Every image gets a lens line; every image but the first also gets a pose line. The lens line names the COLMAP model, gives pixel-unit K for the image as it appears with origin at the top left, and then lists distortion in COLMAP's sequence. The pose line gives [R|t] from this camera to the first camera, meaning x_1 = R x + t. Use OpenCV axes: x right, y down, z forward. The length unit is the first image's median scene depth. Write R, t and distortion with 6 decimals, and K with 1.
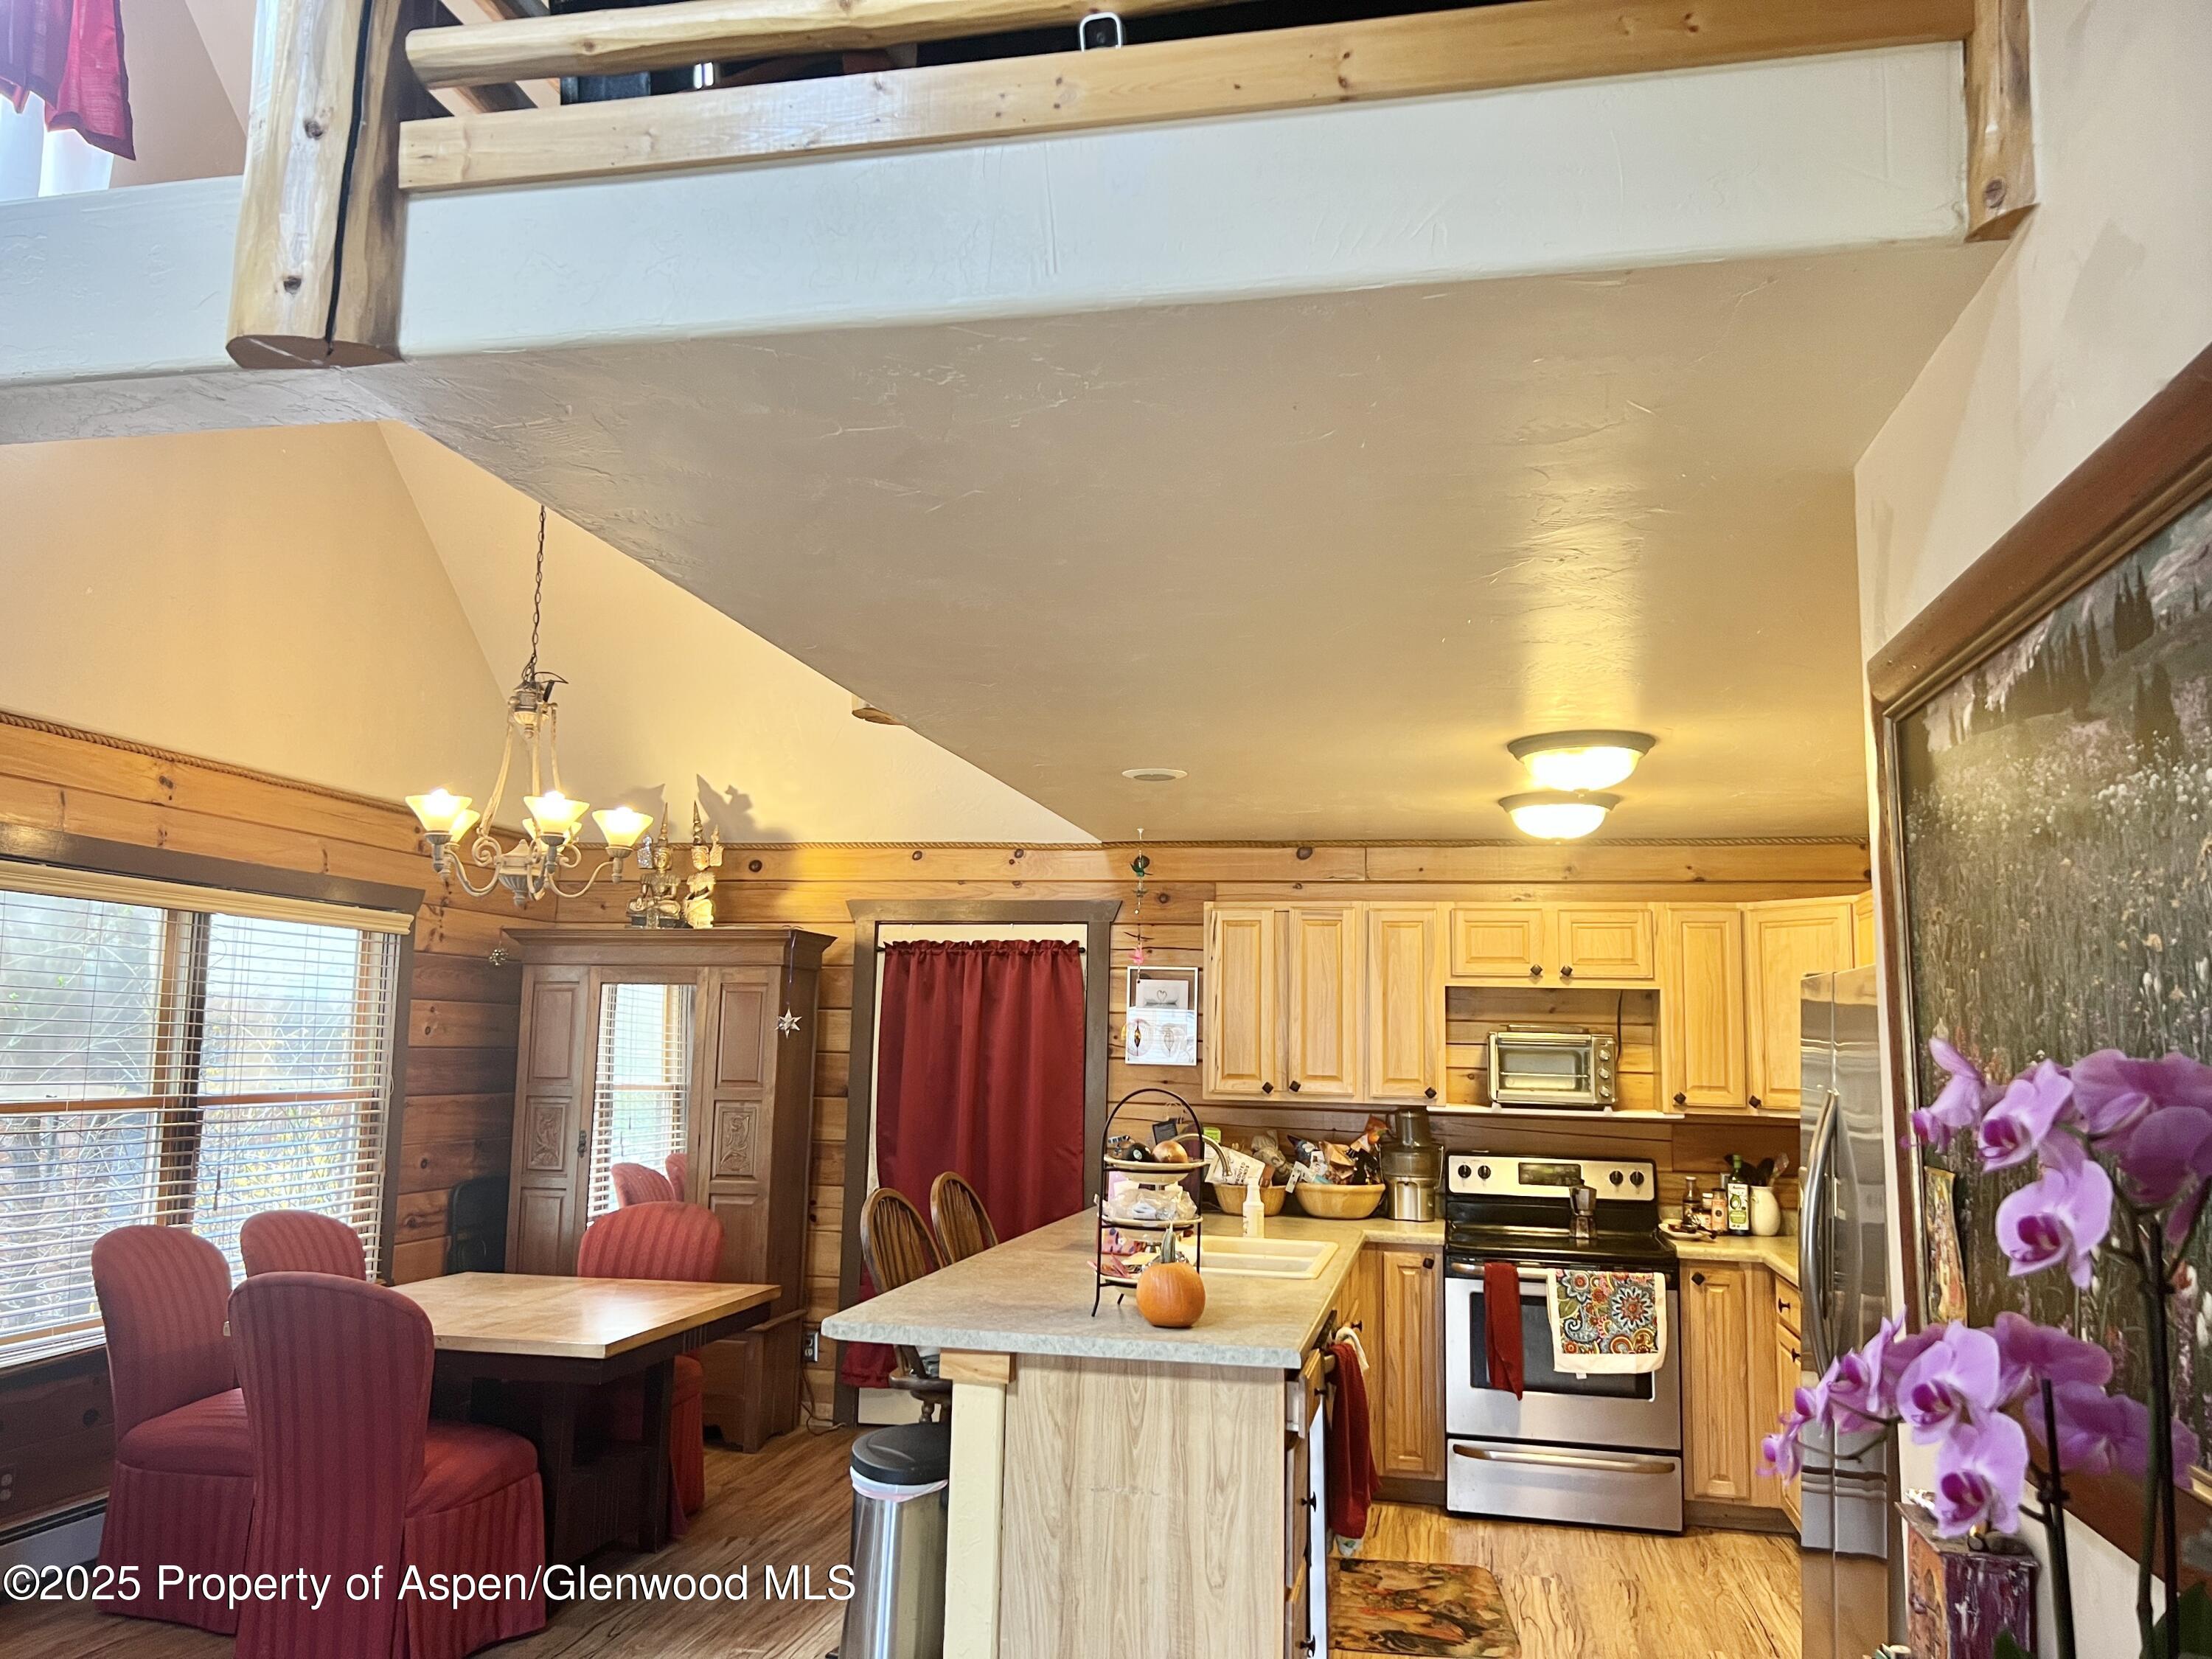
lens RADIAL K [[1670.4, 0, 1118.0], [0, 1670.4, 824.7], [0, 0, 1]] dist [0.027359, -0.023941]
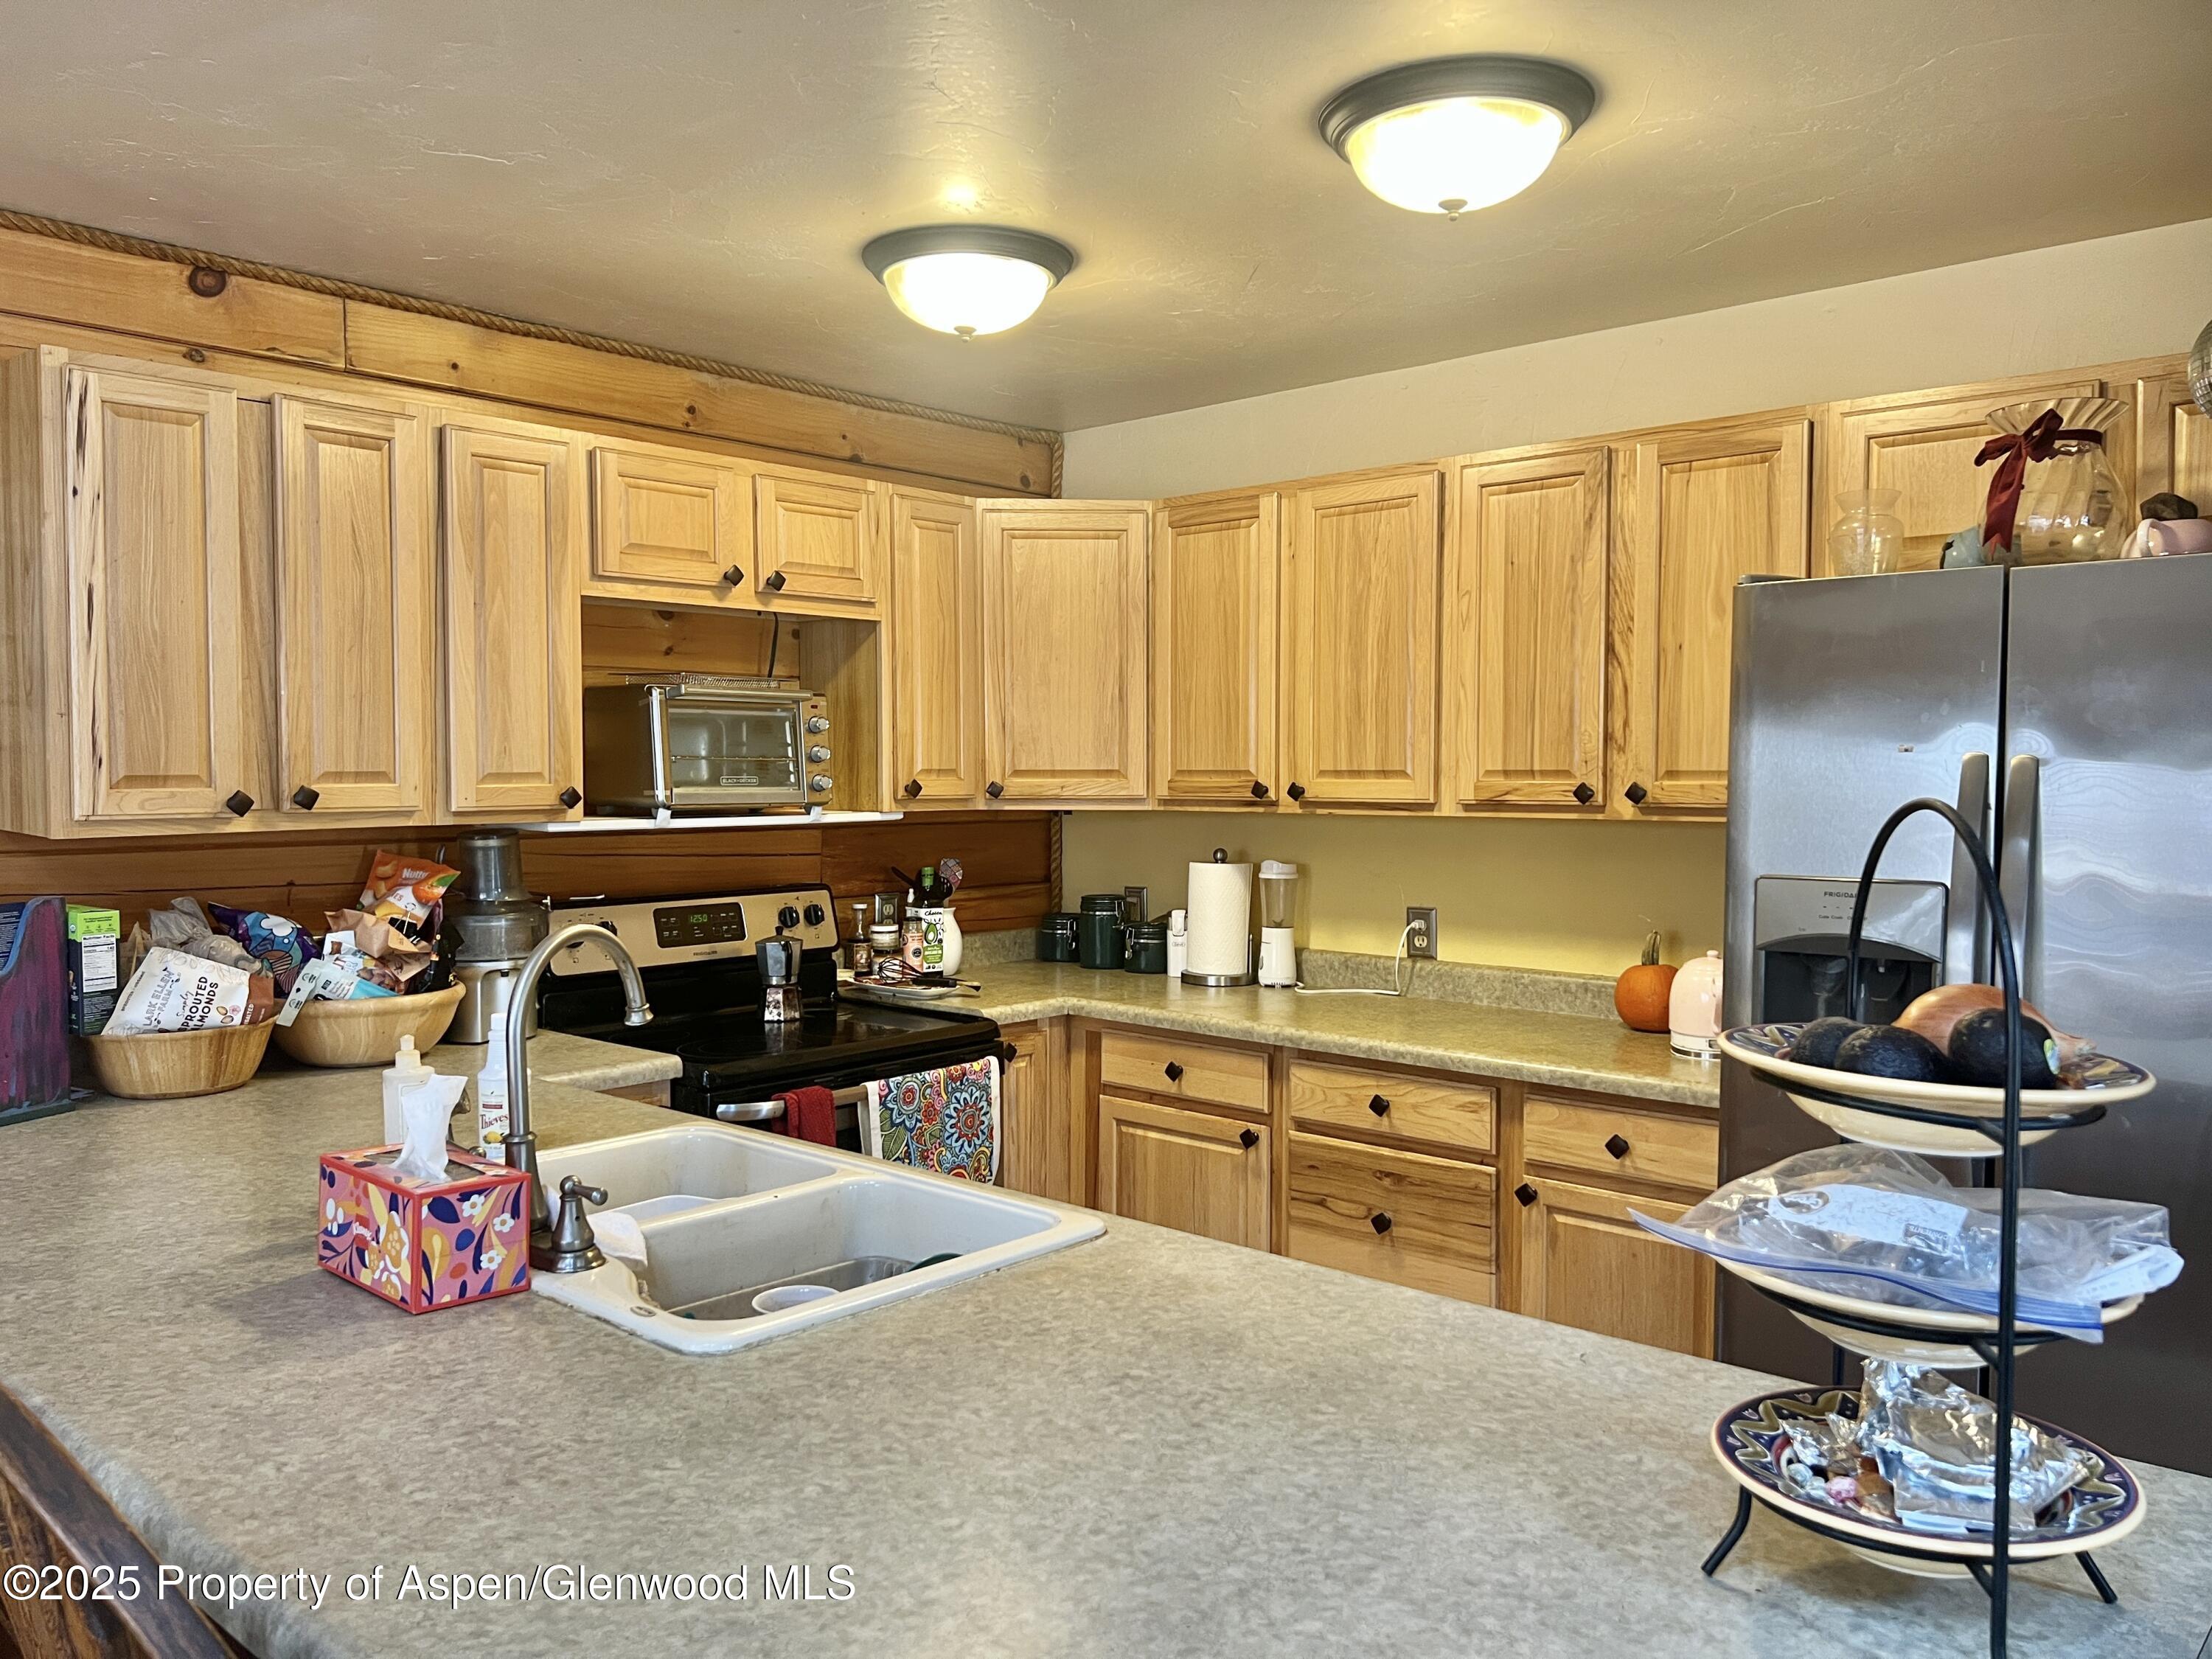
lens RADIAL K [[1670.4, 0, 1104.0], [0, 1670.4, 819.8], [0, 0, 1]] dist [0.027359, -0.023941]
pose [[0.486340, -0.053027, 0.872159, -0.187037], [-0.109642, 0.986564, 0.121123, 0.084542], [-0.866863, -0.154532, 0.473992, 0.600480]]
